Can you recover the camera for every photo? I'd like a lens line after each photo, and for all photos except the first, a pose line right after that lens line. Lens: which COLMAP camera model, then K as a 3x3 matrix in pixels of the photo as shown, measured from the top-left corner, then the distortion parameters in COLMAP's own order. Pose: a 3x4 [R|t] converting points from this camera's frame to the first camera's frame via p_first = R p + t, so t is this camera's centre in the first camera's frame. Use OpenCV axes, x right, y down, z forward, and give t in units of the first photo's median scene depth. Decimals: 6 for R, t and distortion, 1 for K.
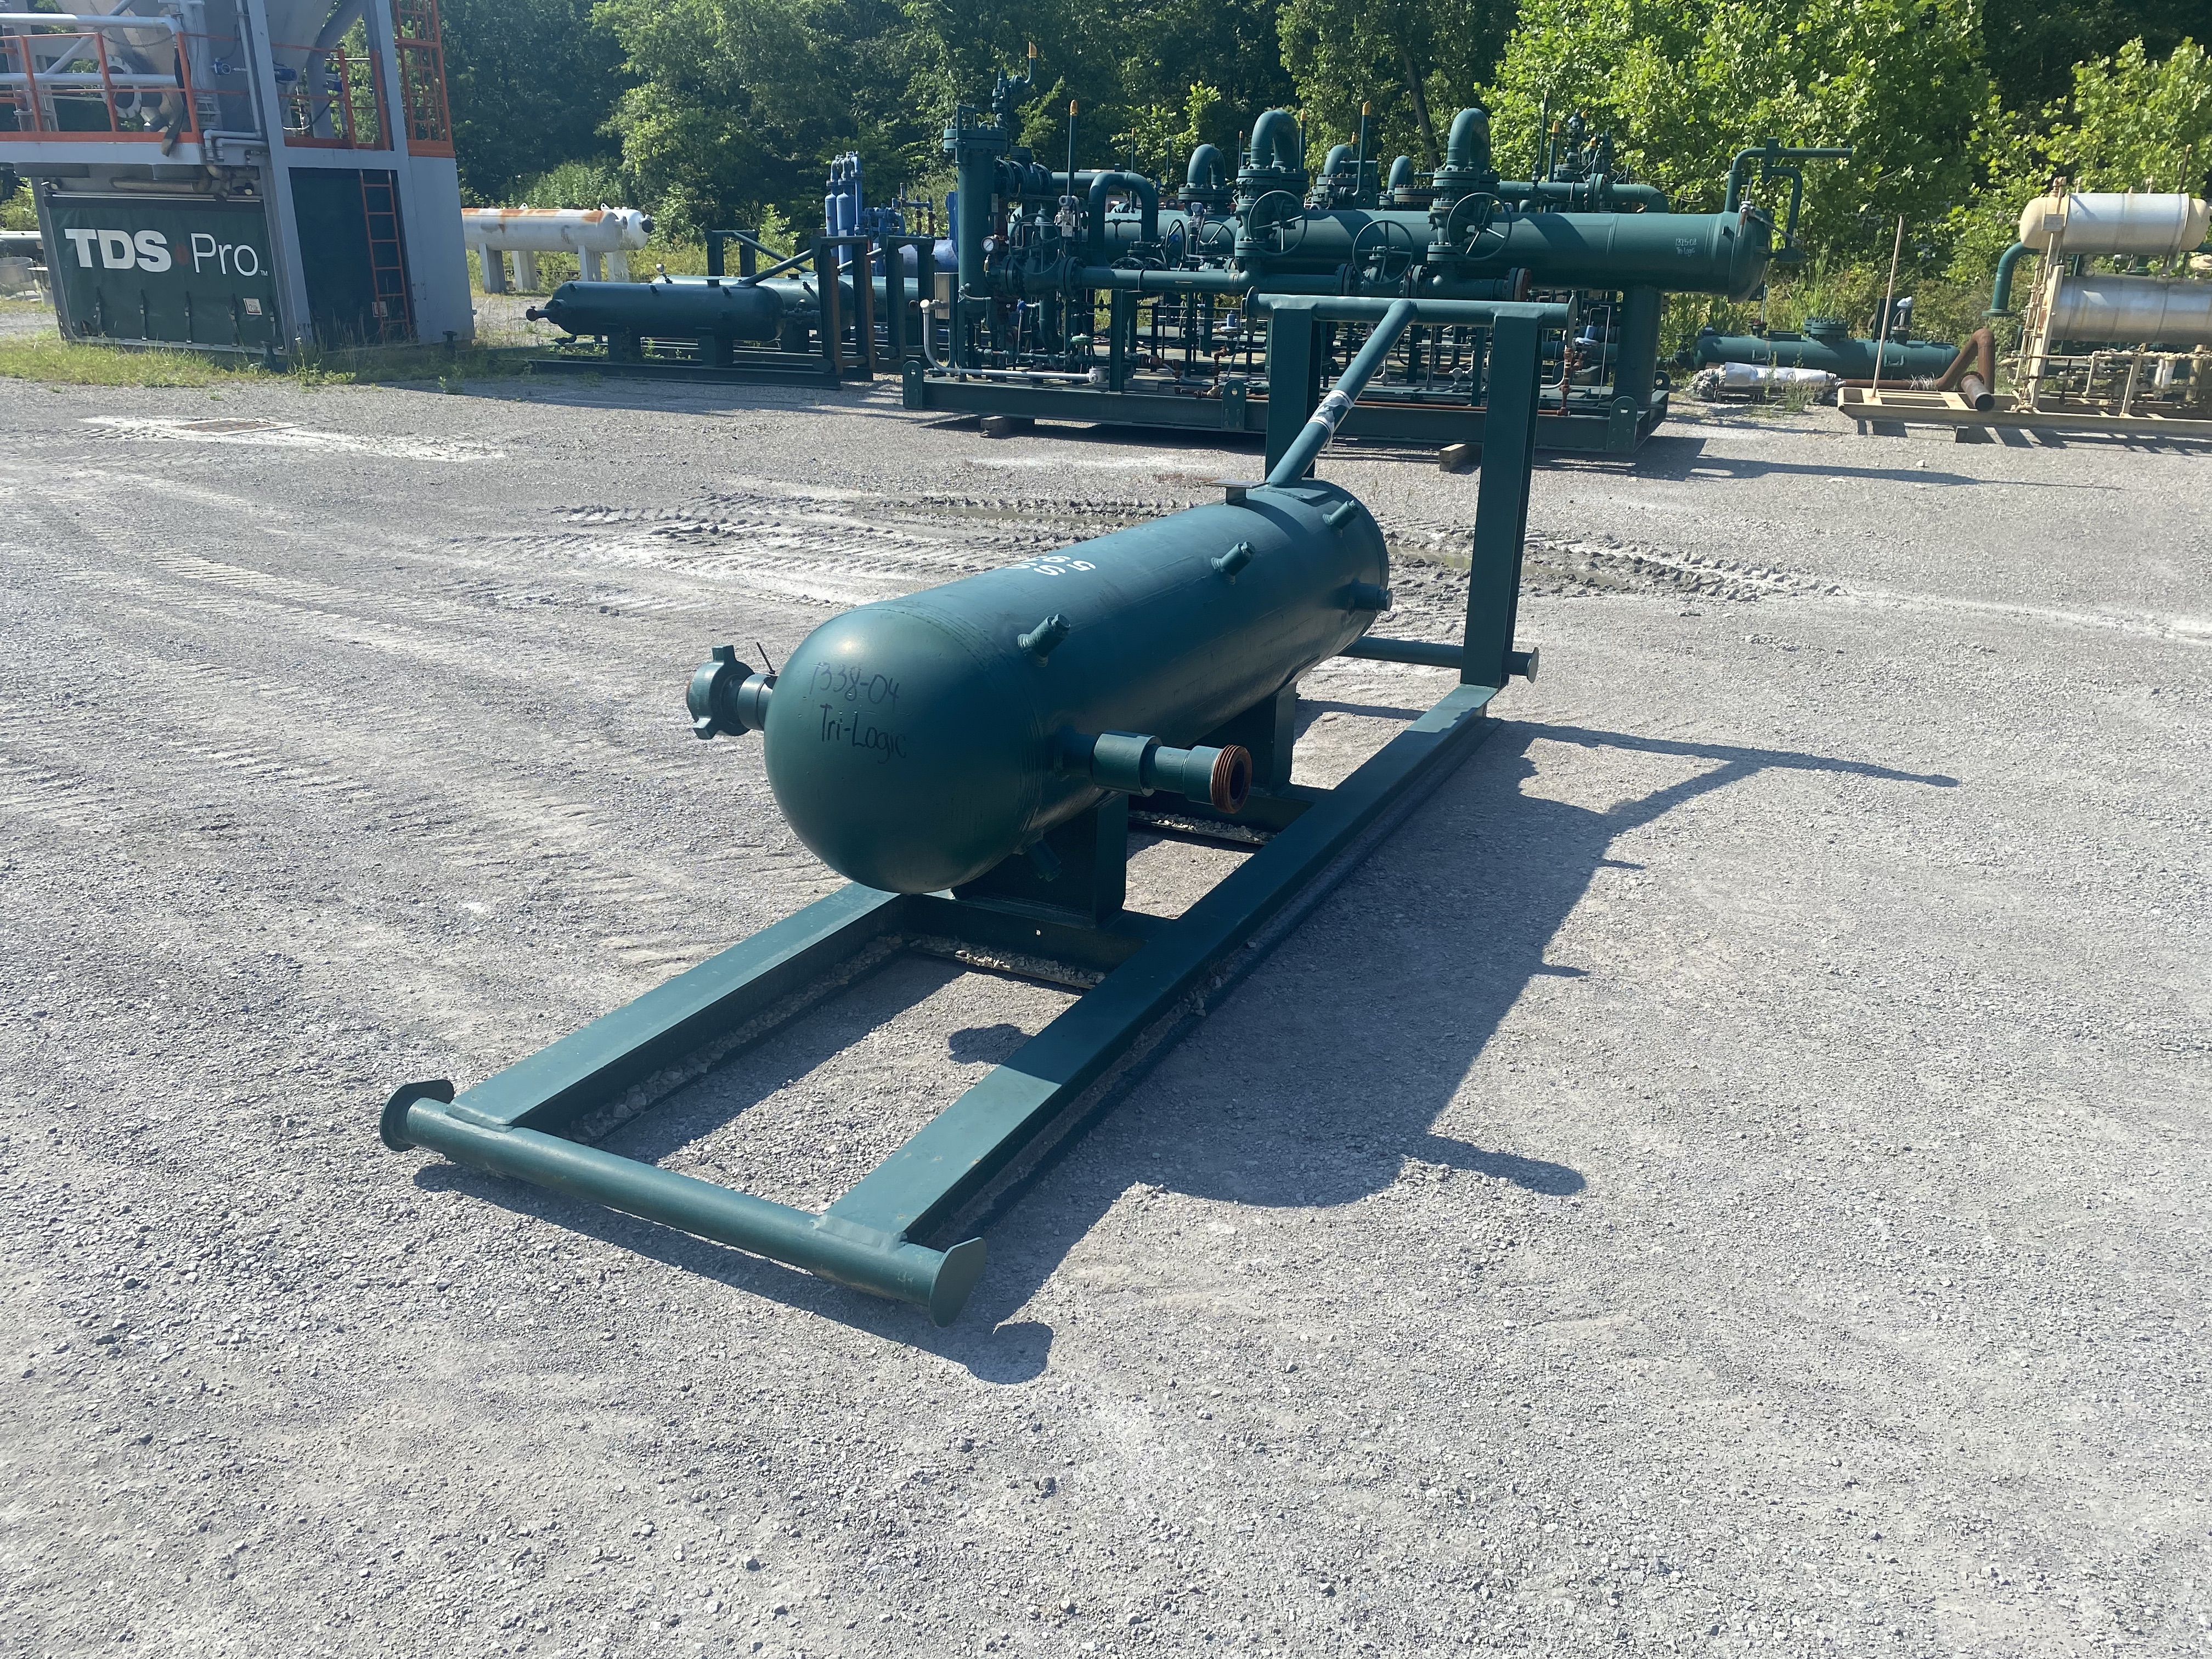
lens RADIAL K [[1678.0, 0, 1106.0], [0, 1678.0, 829.5], [0, 0, 1]] dist [0.021343, -0.021283]
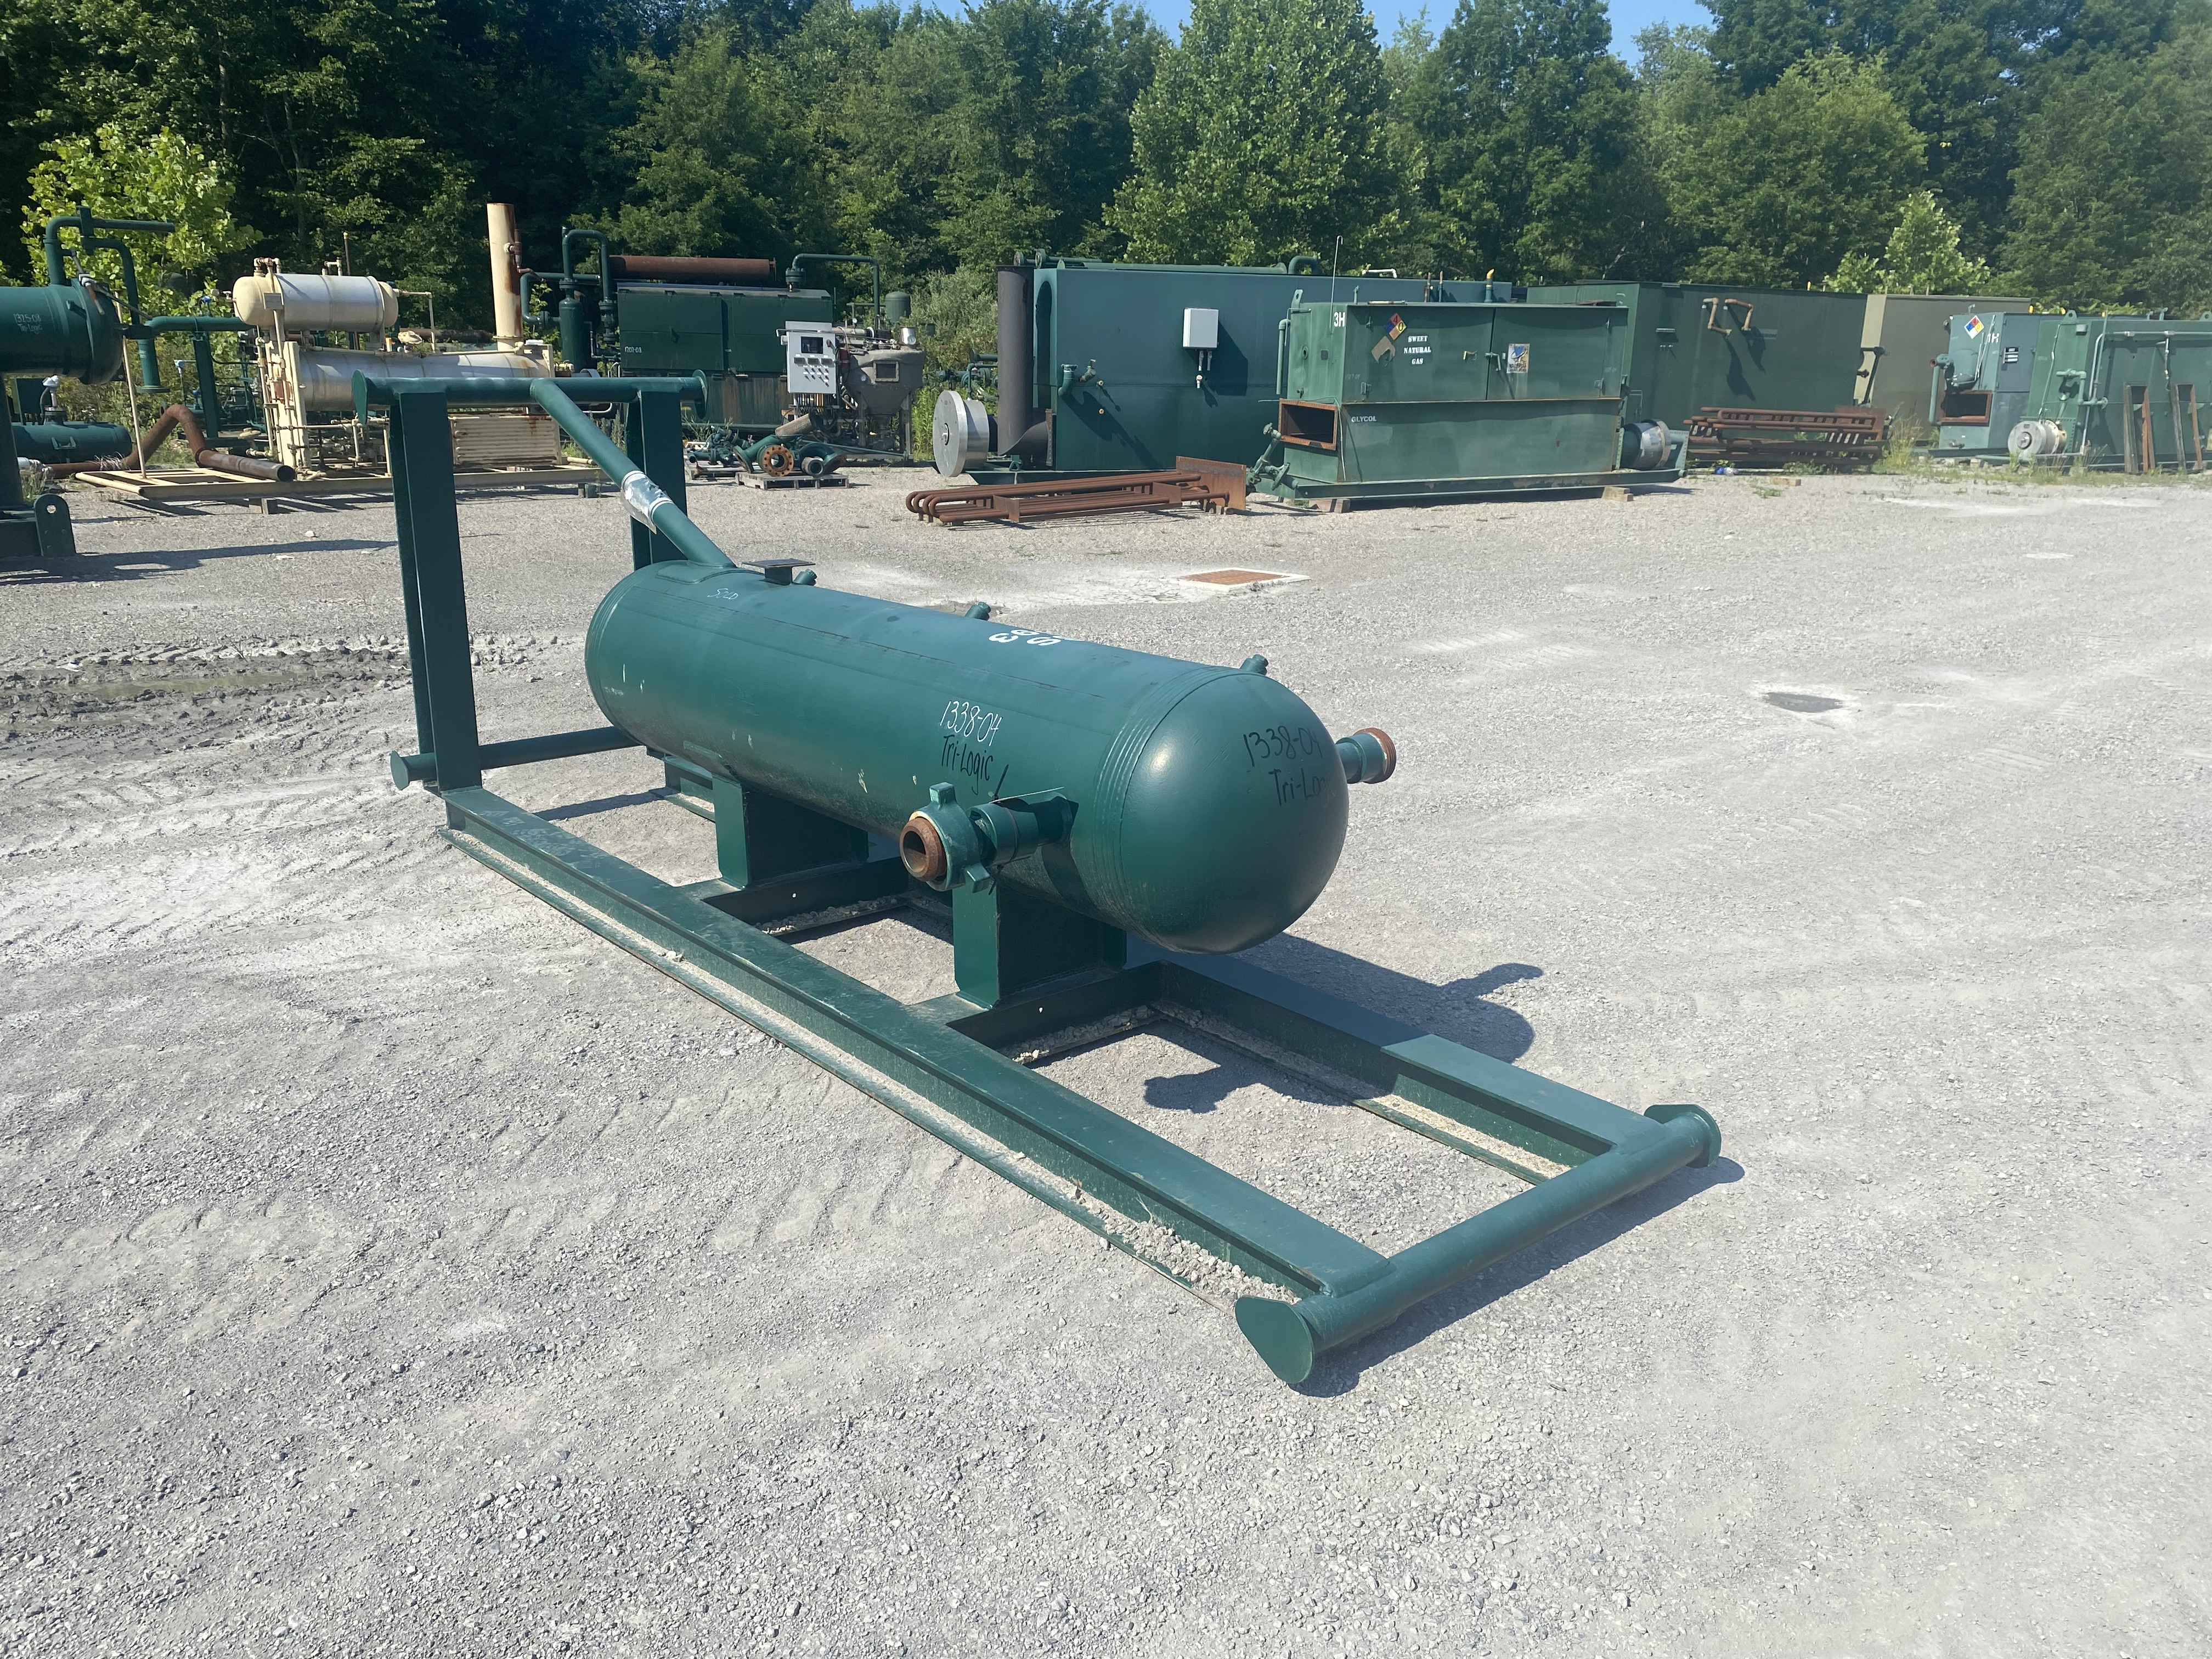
lens RADIAL K [[1678.0, 0, 1106.0], [0, 1678.0, 829.5], [0, 0, 1]] dist [0.021343, -0.021283]
pose [[0.412702, -0.264704, 0.871555, -0.259375], [0.299618, 0.943047, 0.144541, -0.051631], [-0.860178, 0.201481, 0.468507, 0.144461]]
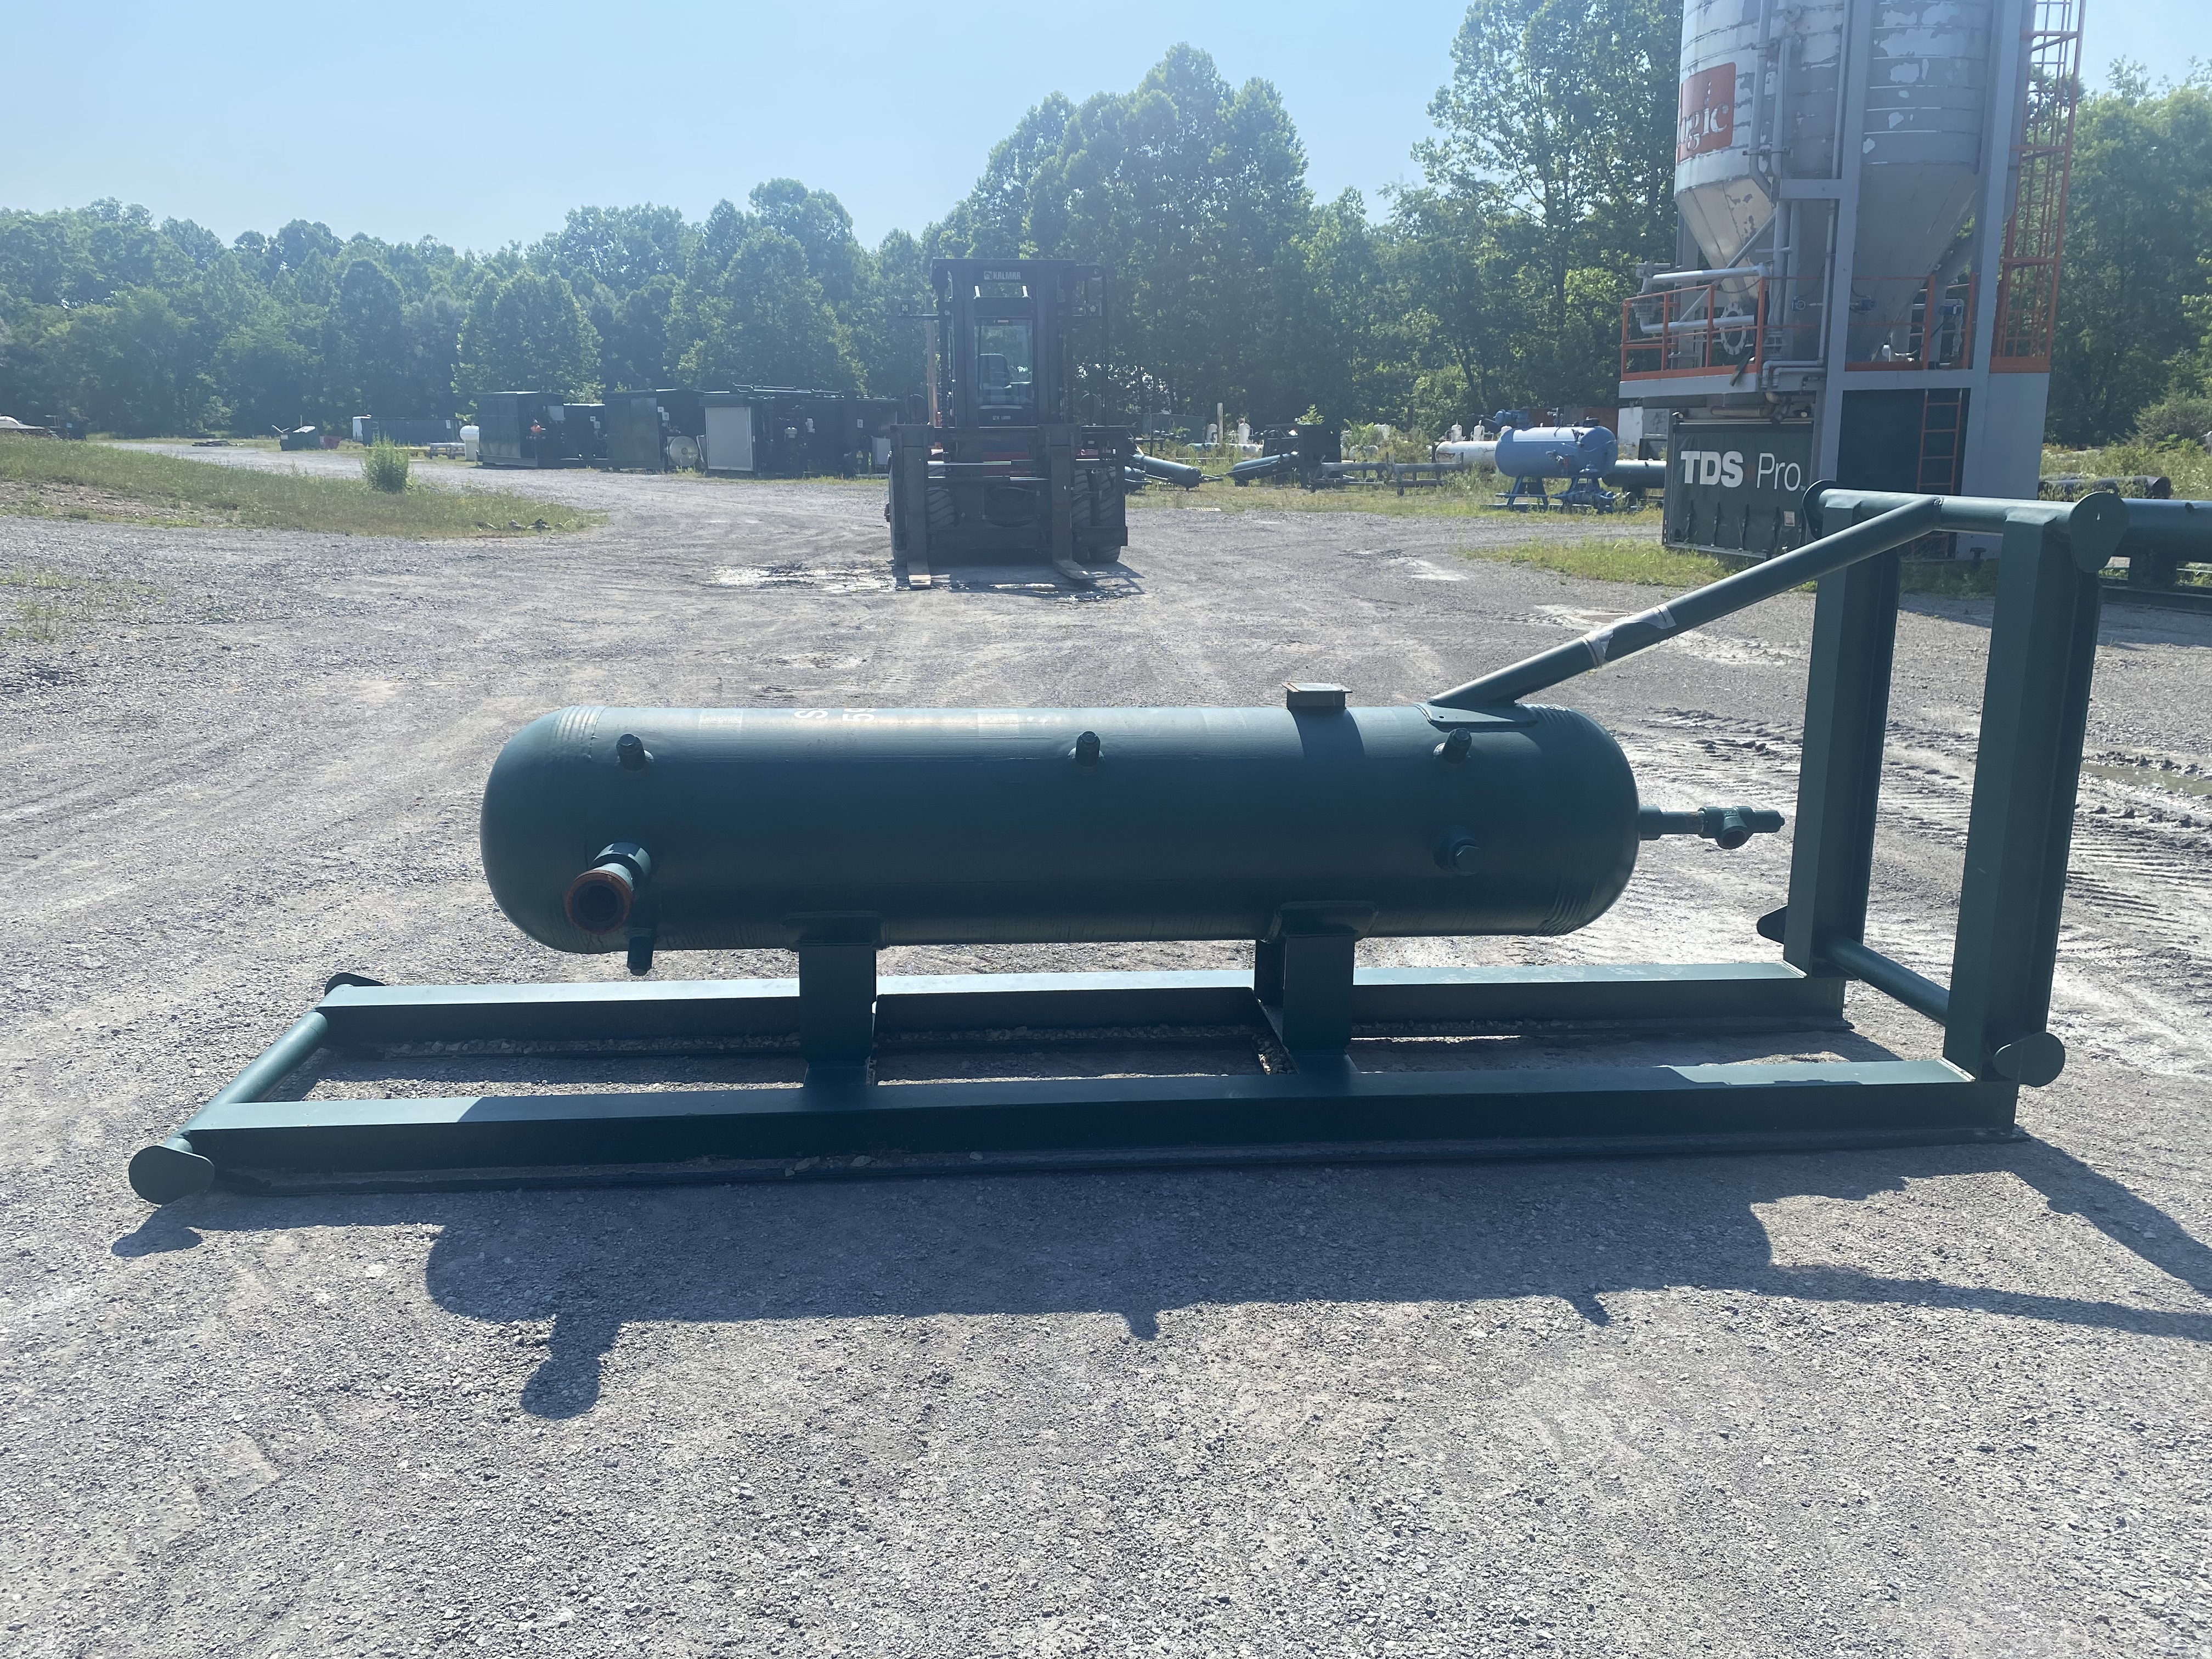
lens RADIAL K [[1647.5, 0, 1097.3], [0, 1647.5, 858.4], [0, 0, 1]] dist [0.006553, -0.007989]
pose [[0.518077, 0.190880, -0.833763, 0.262551], [-0.275654, 0.960032, 0.048504, -0.047166], [0.809698, 0.204702, 0.549988, 0.162337]]
